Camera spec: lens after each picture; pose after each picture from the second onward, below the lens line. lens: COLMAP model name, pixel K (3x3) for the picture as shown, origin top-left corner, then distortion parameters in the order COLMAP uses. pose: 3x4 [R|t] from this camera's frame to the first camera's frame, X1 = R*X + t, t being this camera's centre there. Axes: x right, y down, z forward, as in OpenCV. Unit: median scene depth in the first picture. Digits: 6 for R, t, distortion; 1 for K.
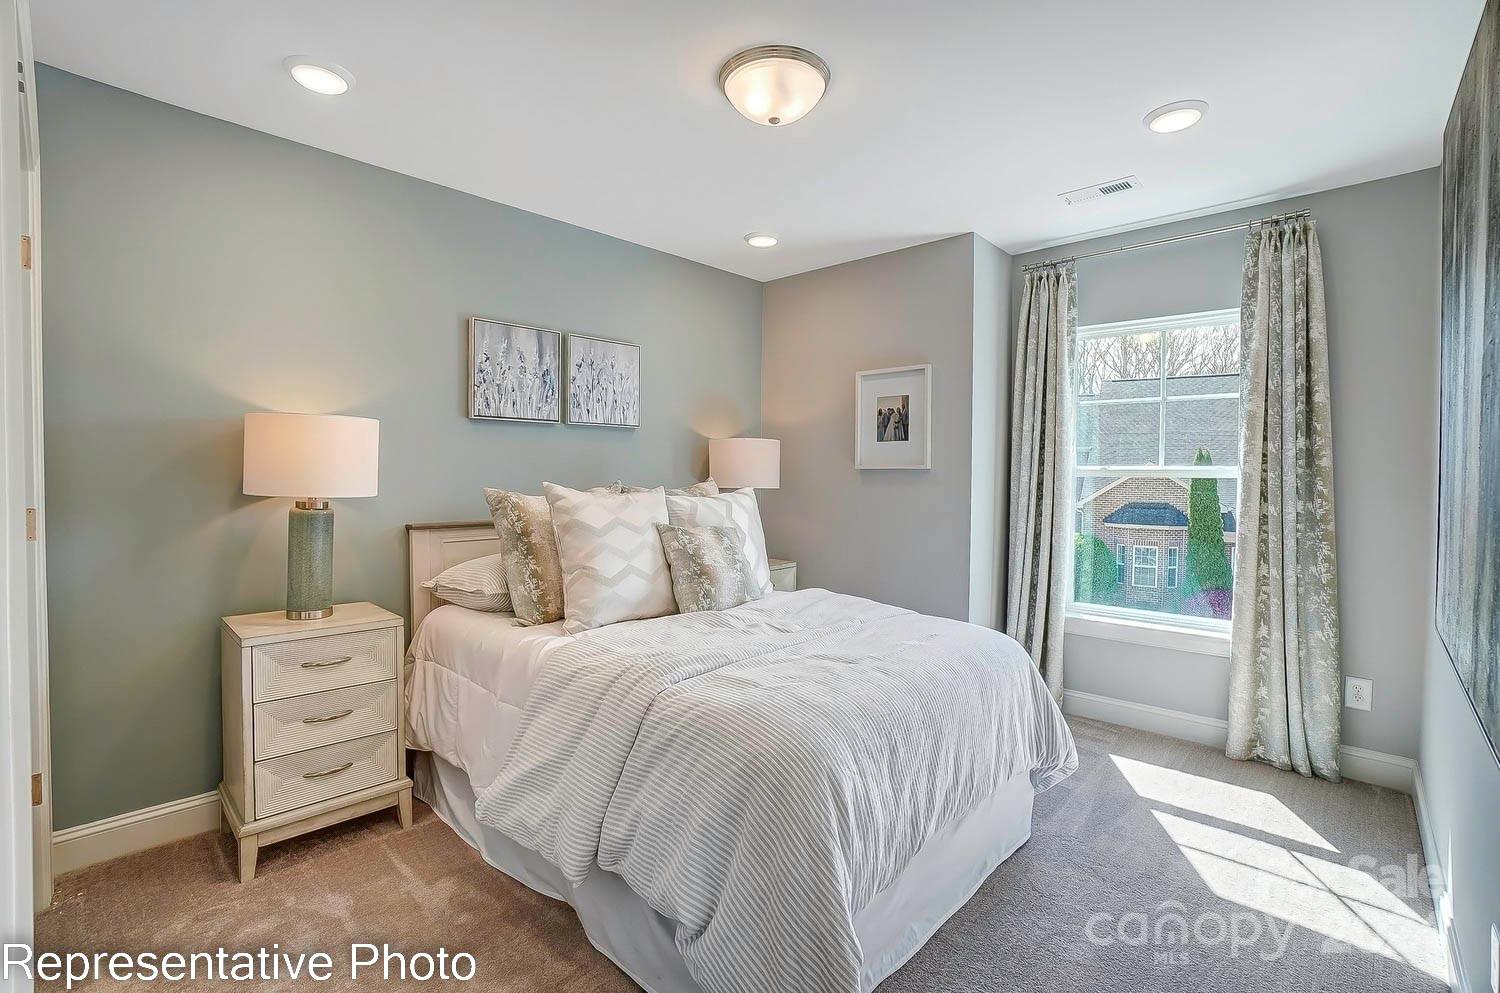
lens RADIAL K [[670.3, 0, 747.9], [0, 670.3, 487.2], [0, 0, 1]] dist [0.027464, 0.000408]
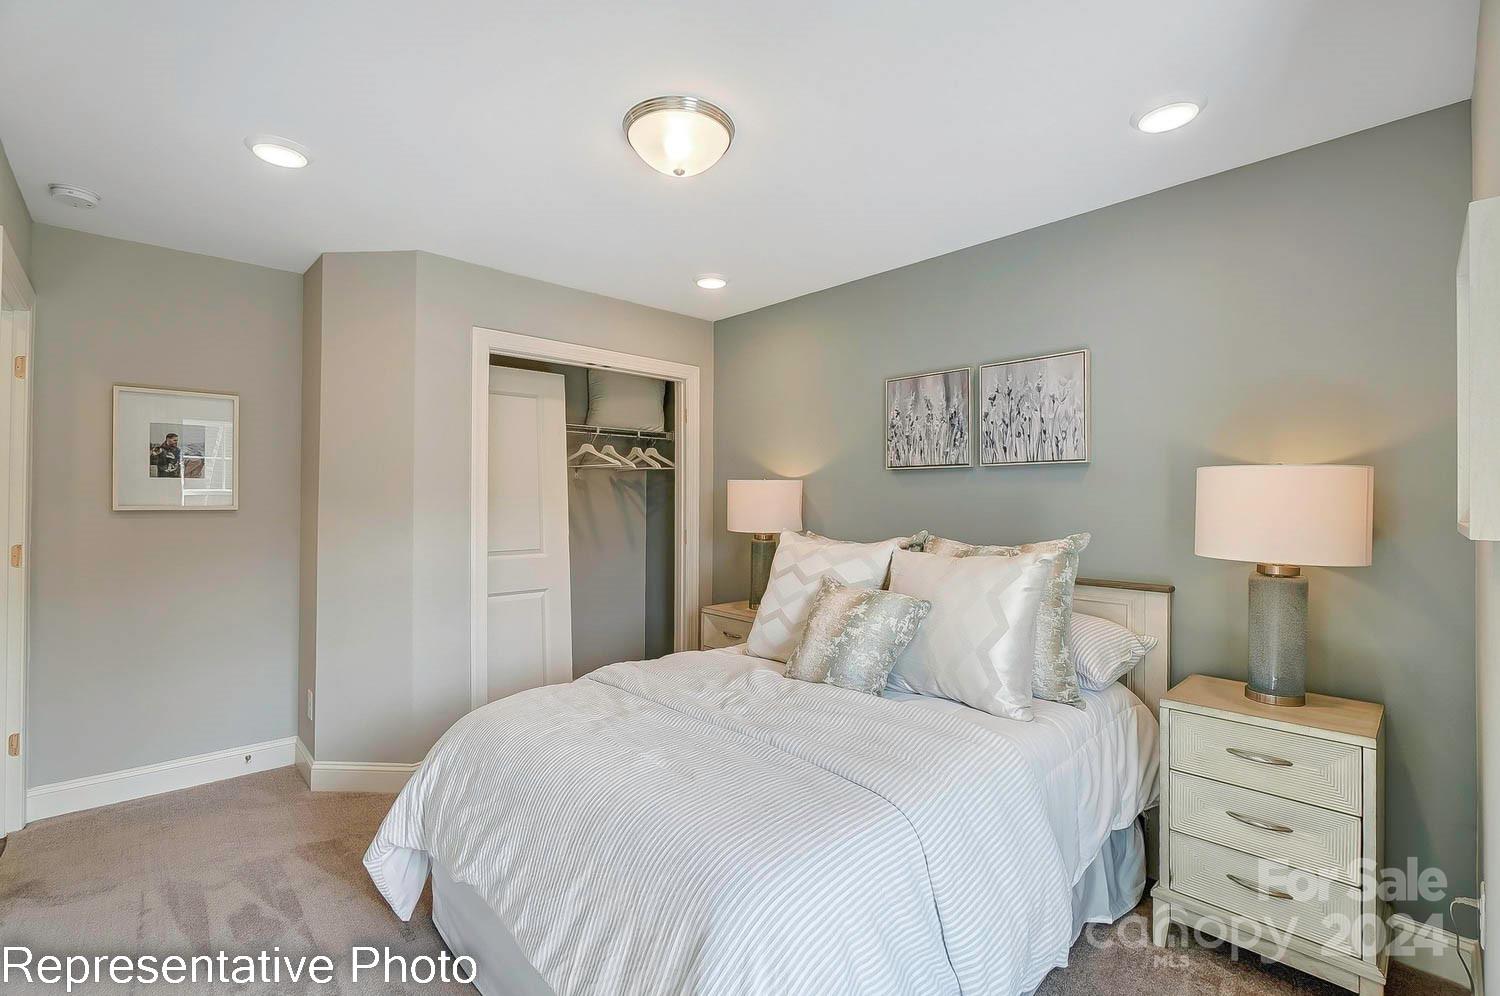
lens RADIAL K [[670.3, 0, 746.1], [0, 670.3, 502.5], [0, 0, 1]] dist [0.027464, 0.000408]
pose [[-0.034941, -0.001022, -0.999389, 0.659744], [-0.029570, 0.999563, 0.000011, -0.037373], [0.998952, 0.029552, -0.034956, 0.738482]]
